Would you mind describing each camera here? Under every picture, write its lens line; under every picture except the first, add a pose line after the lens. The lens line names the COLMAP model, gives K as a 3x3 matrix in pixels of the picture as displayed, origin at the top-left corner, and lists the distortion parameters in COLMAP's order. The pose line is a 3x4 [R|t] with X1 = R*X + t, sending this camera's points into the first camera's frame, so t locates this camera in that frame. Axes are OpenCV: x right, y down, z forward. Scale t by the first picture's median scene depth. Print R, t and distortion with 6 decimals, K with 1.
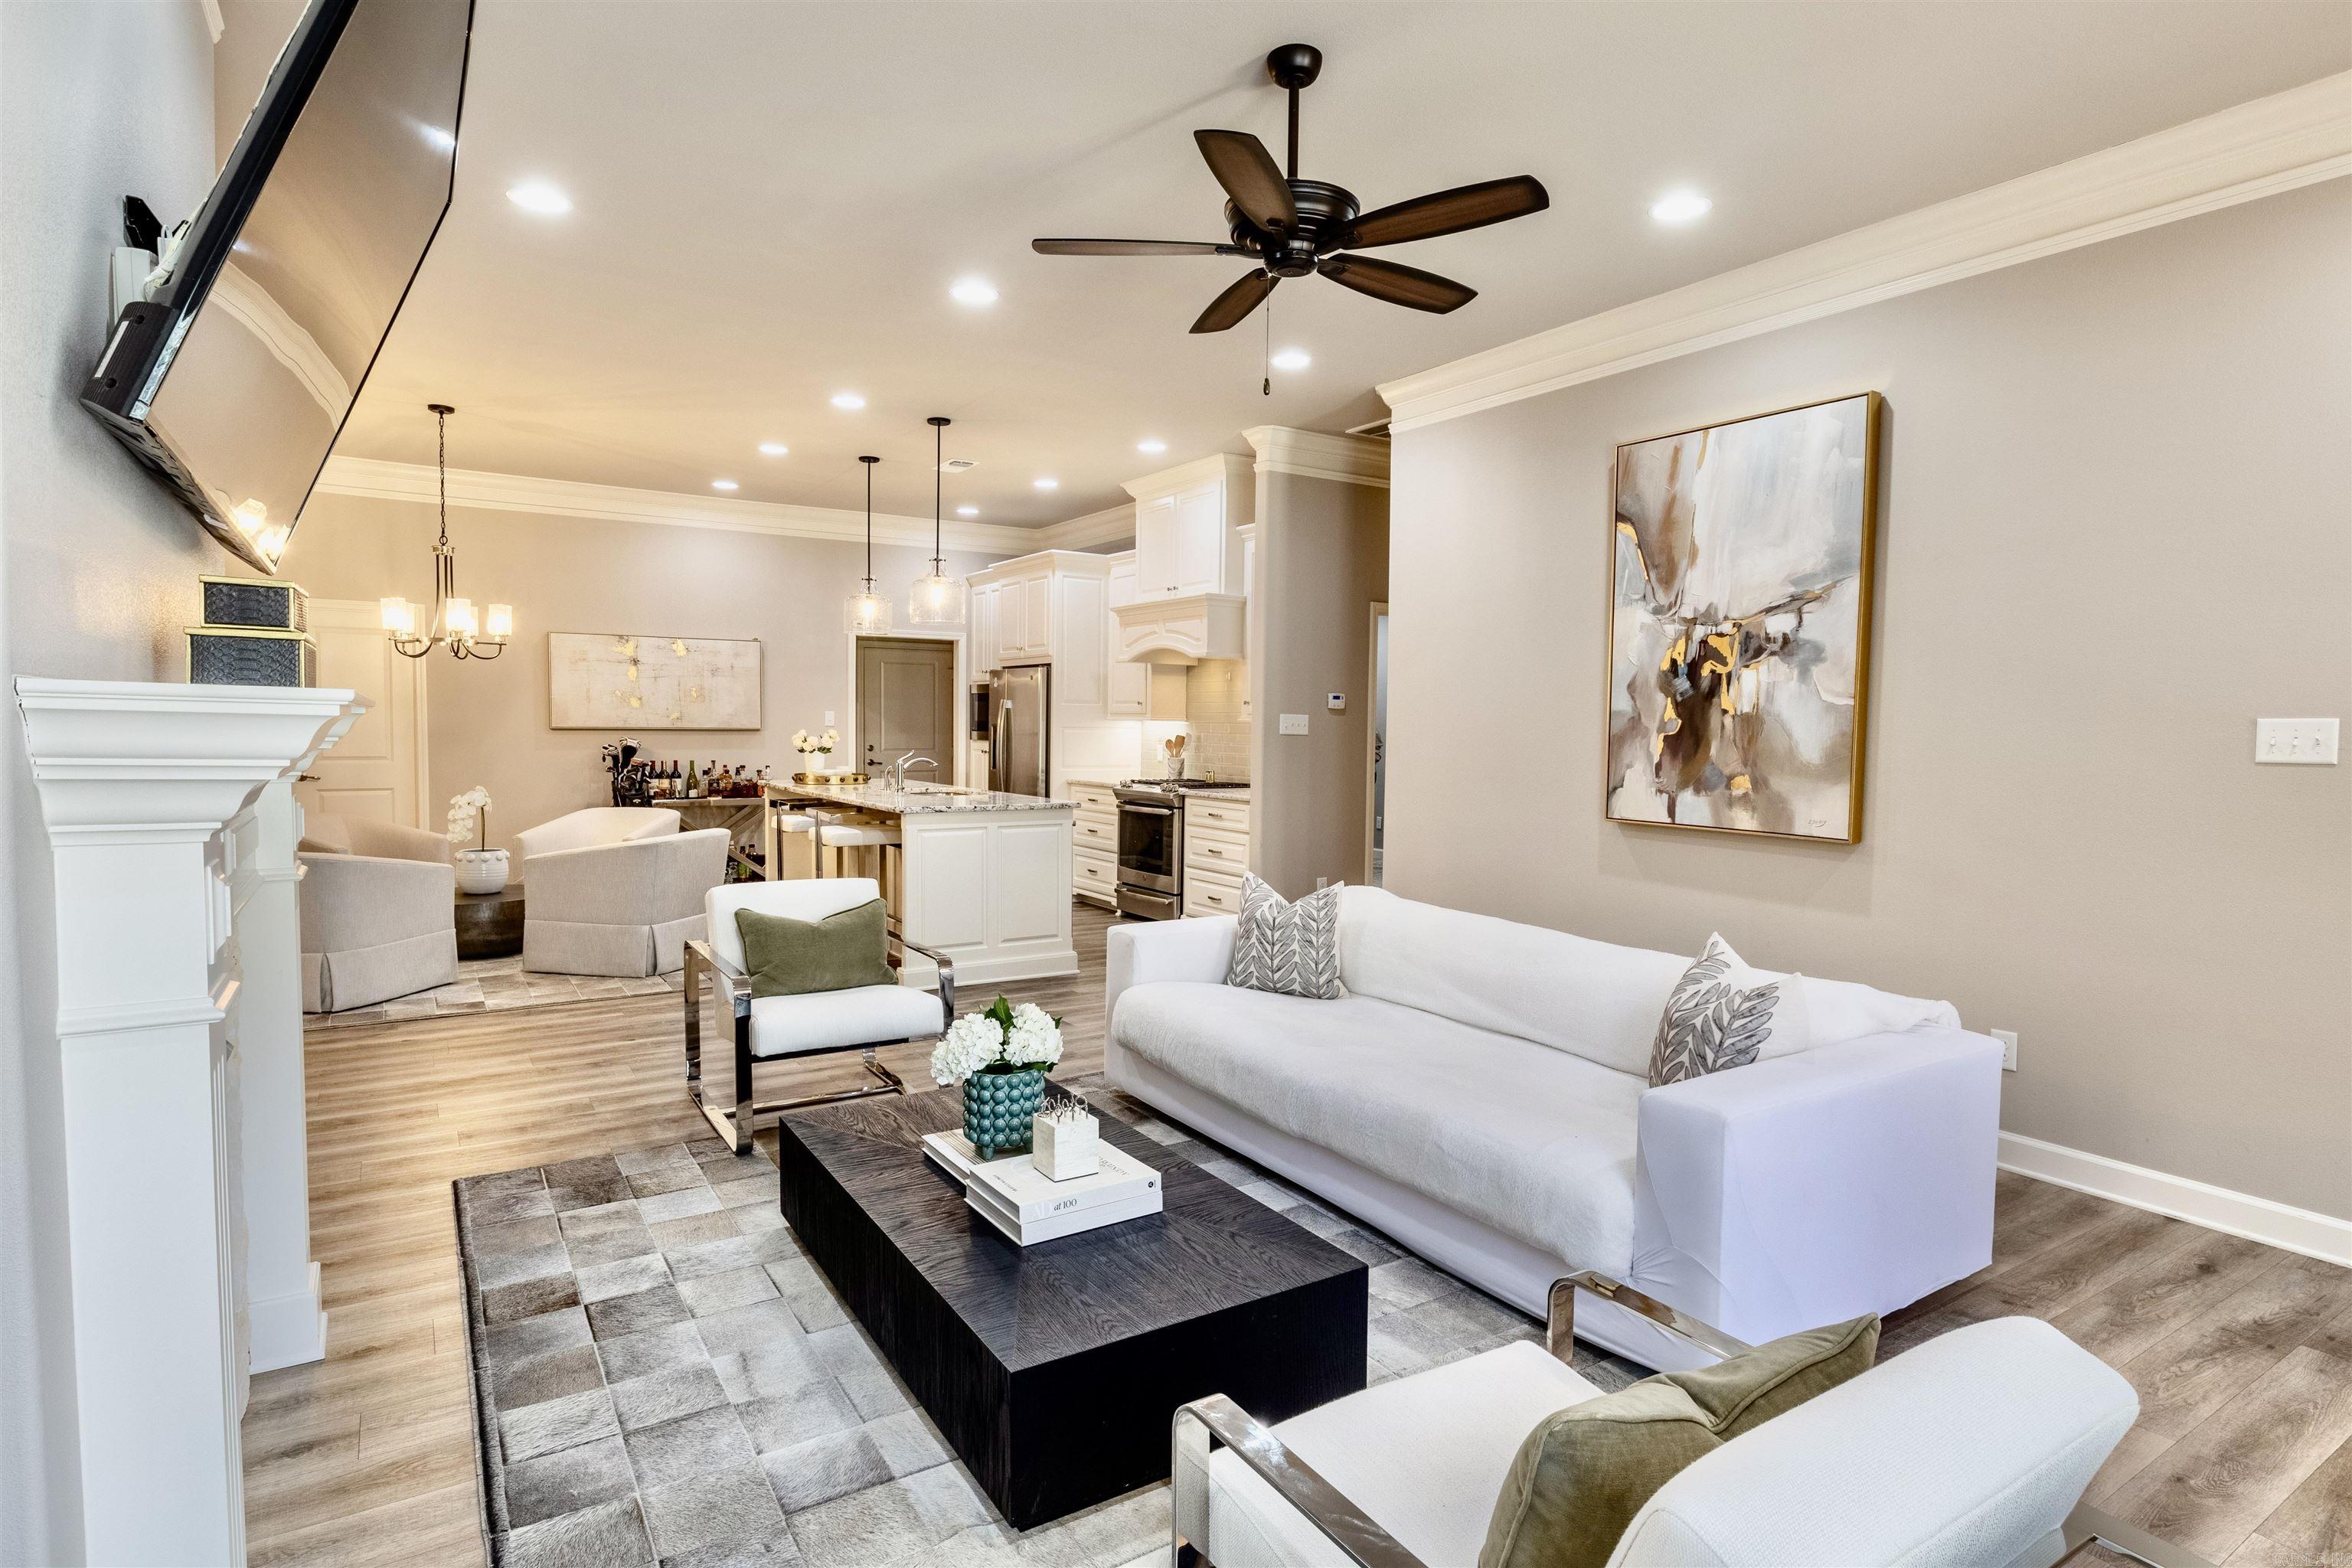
lens RADIAL K [[1240.5, 0, 1176.0], [0, 1240.5, 784.0], [0, 0, 1]] dist [-0.001718, 0.000151]
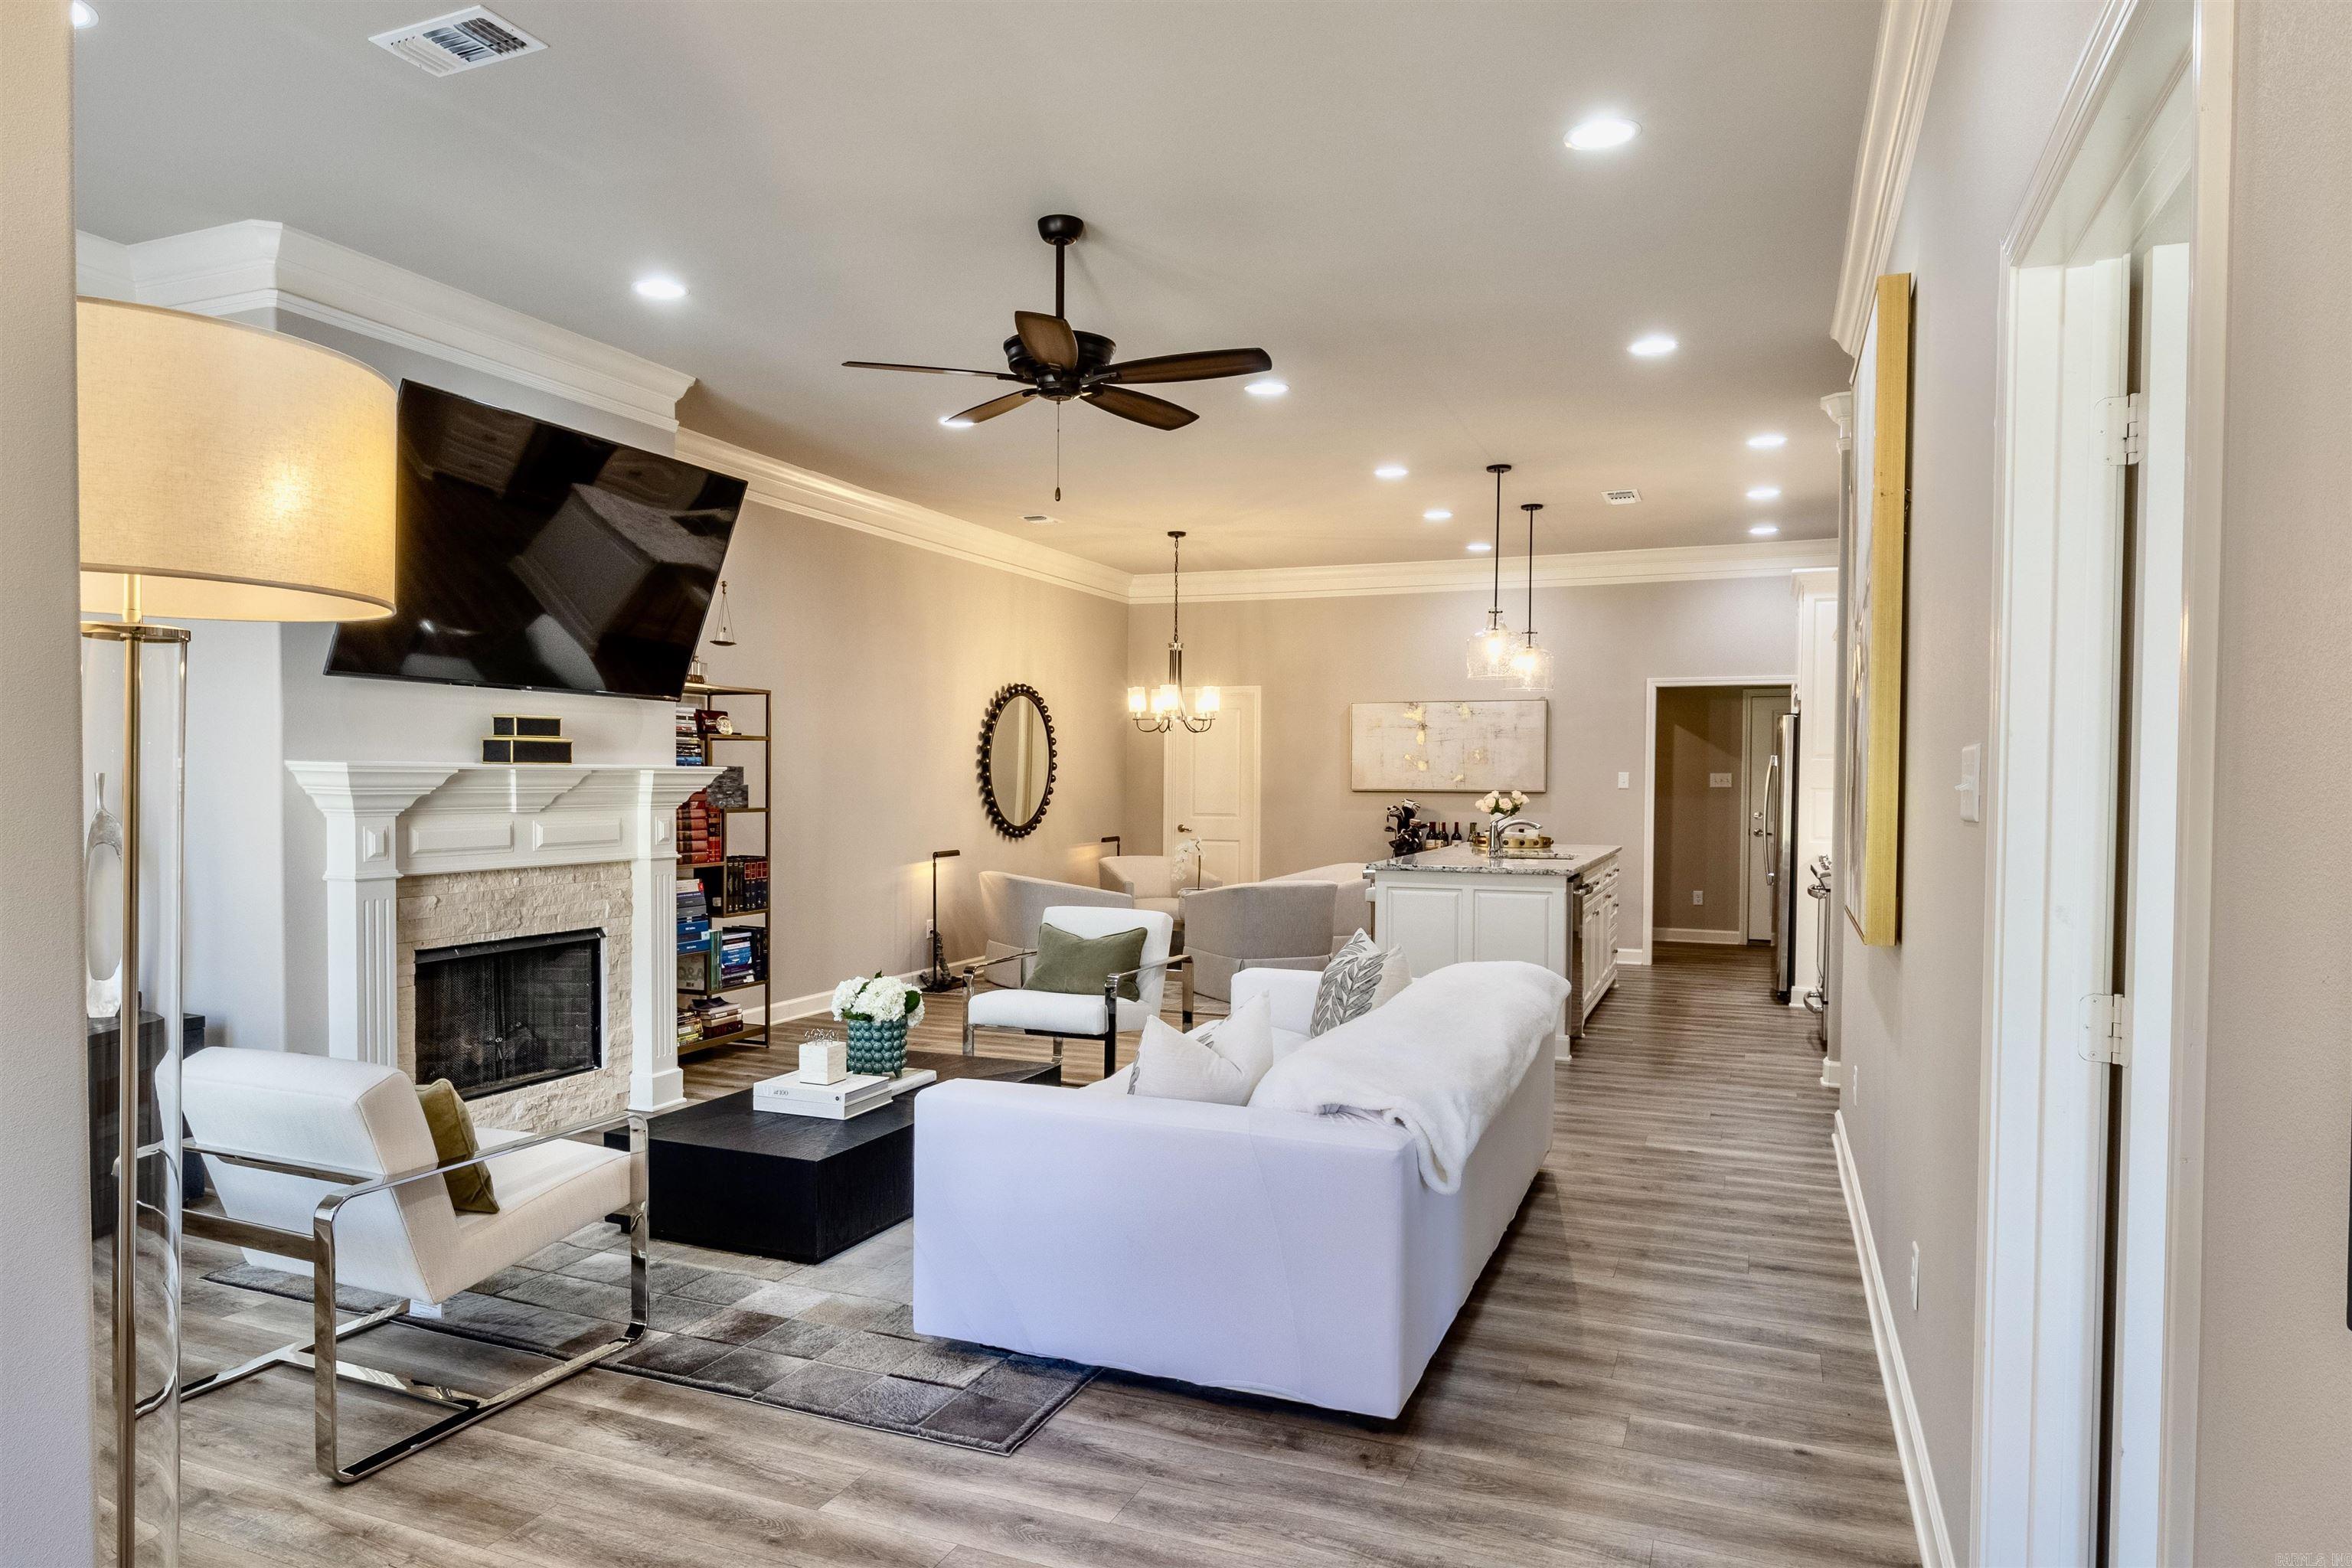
lens RADIAL K [[1503.3, 0, 1128.5], [0, 1503.3, 799.0], [0, 0, 1]] dist [-0.001298, -0.000112]
pose [[0.562006, 0.002686, -0.827129, 0.891912], [-0.039138, 0.998961, -0.023349, 0.002086], [0.826207, 0.045495, 0.561527, 0.174815]]
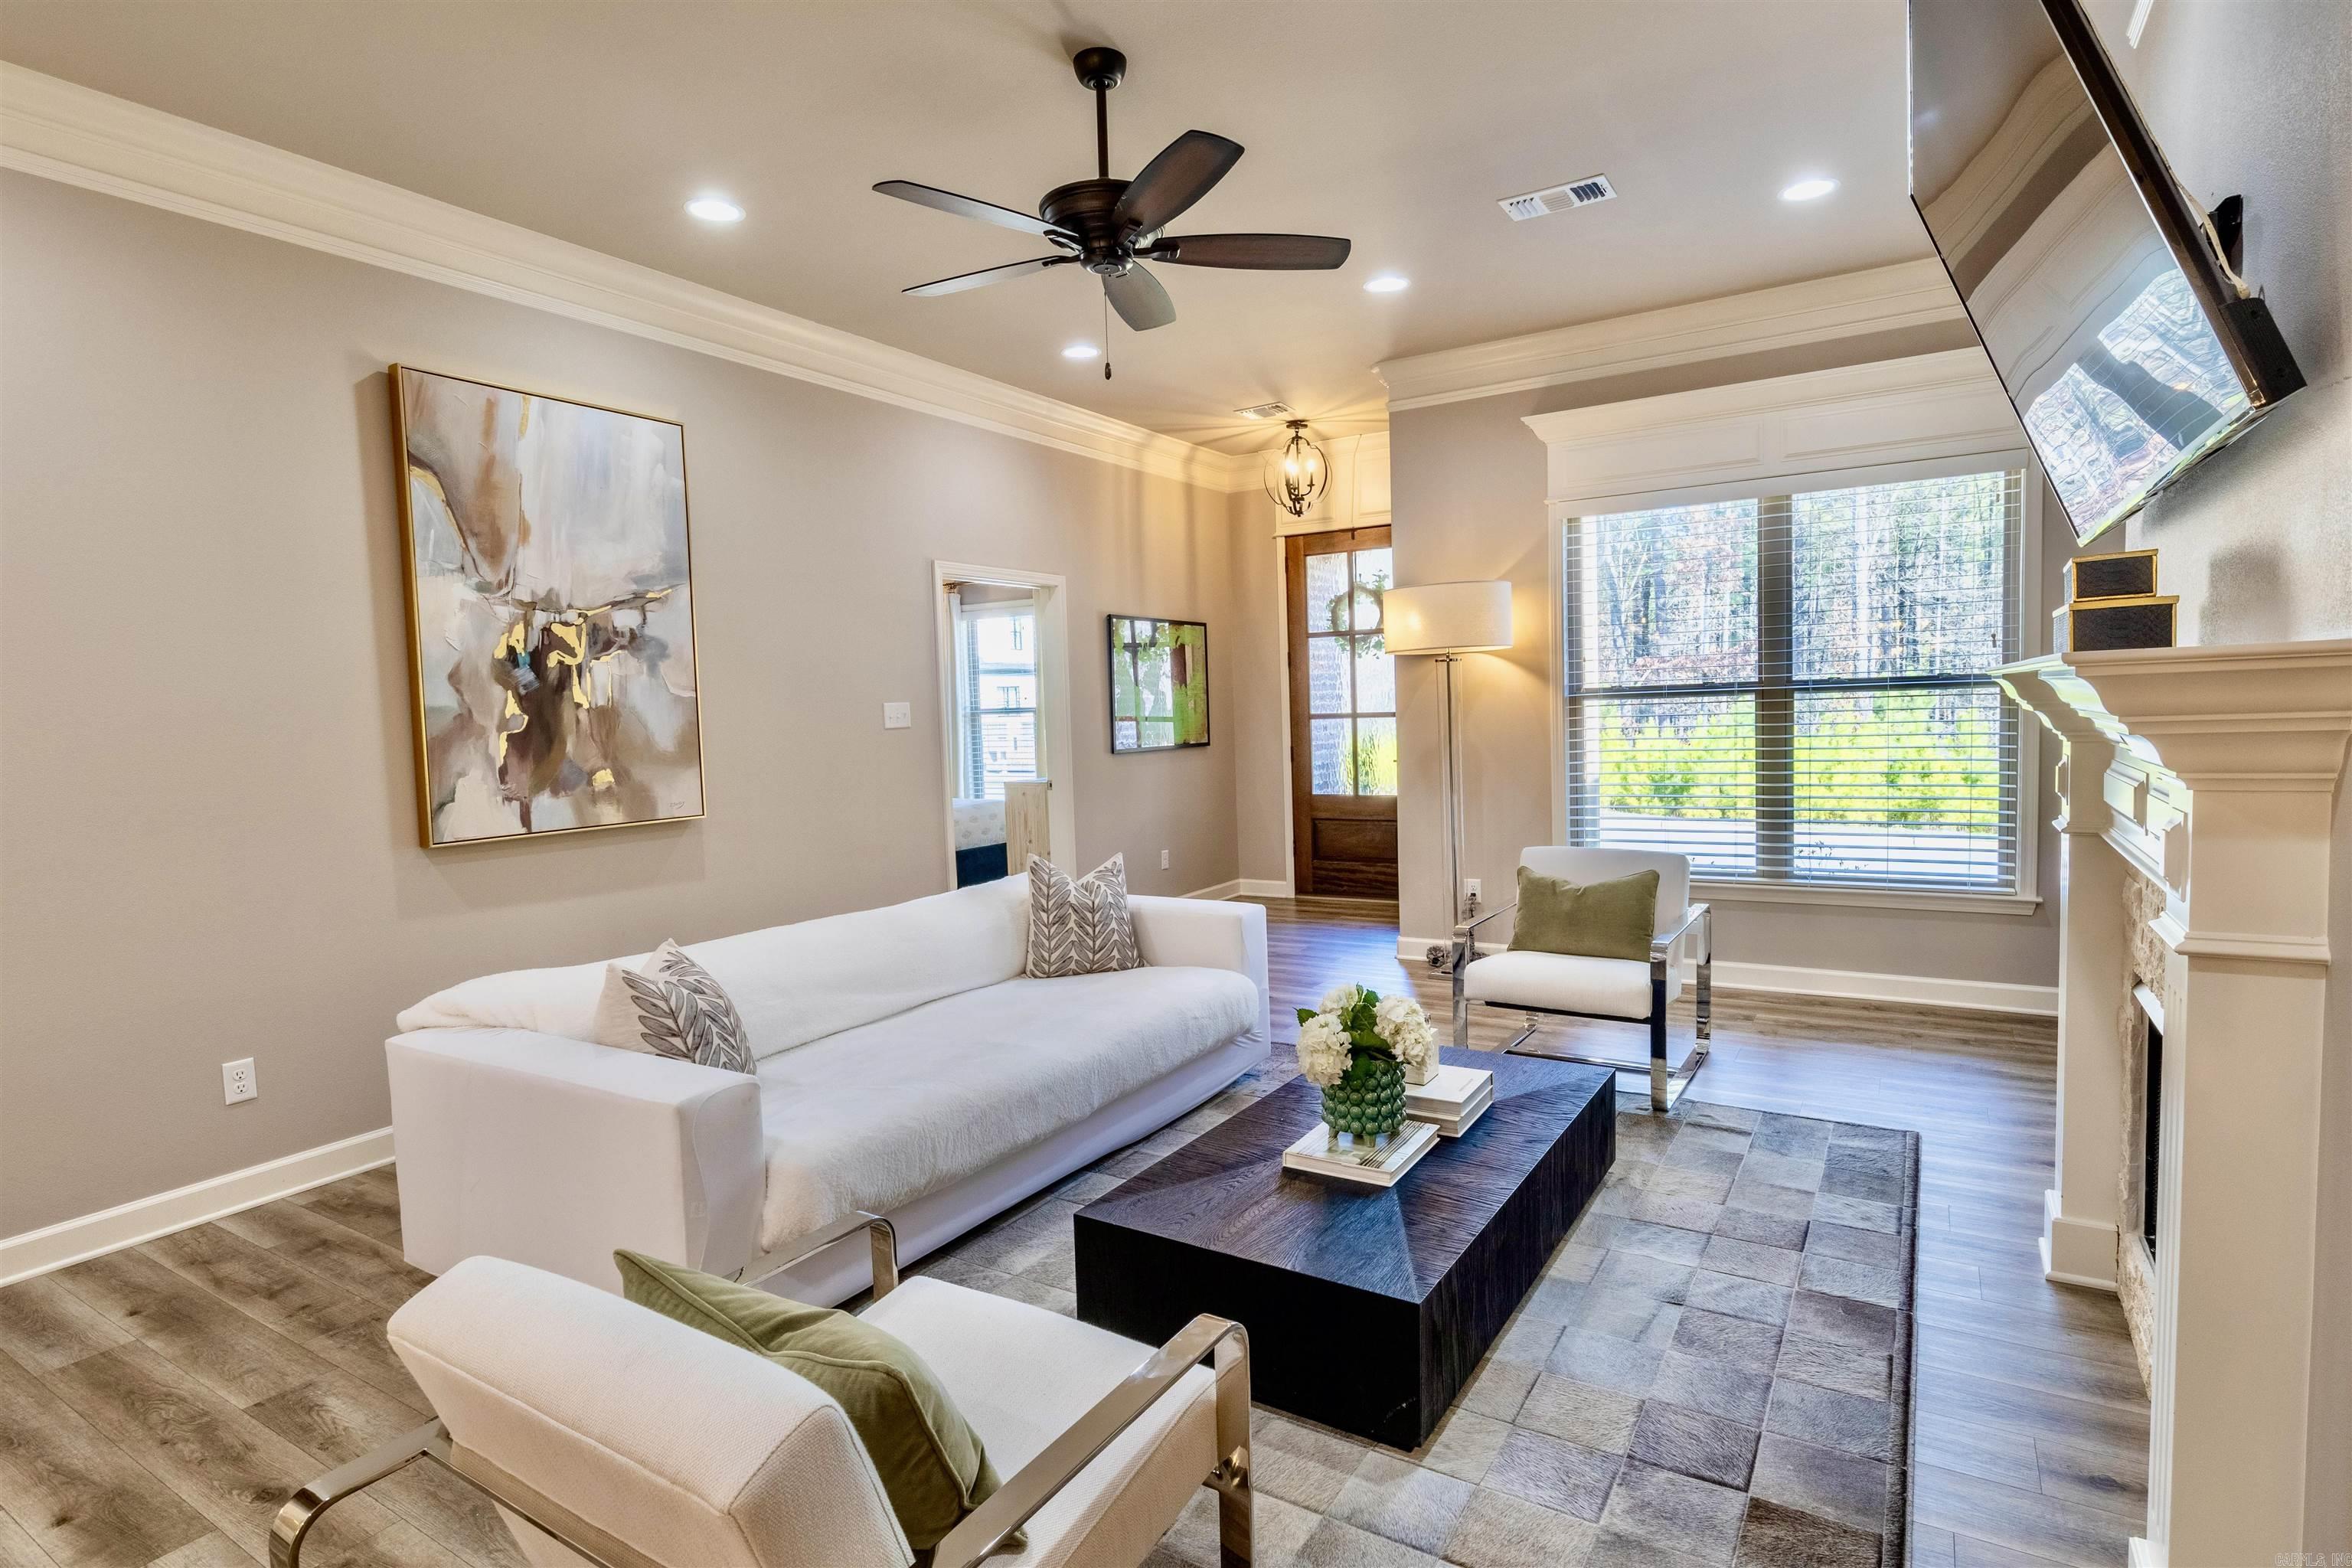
lens RADIAL K [[1182.6, 0, 1176.0], [0, 1182.6, 784.0], [0, 0, 1]] dist [-0.013324, 0.000065]
pose [[-0.428947, -0.059771, 0.901350, -0.554543], [0.071026, 0.992488, 0.099615, -0.054101], [-0.900533, 0.106749, -0.421479, 0.943171]]
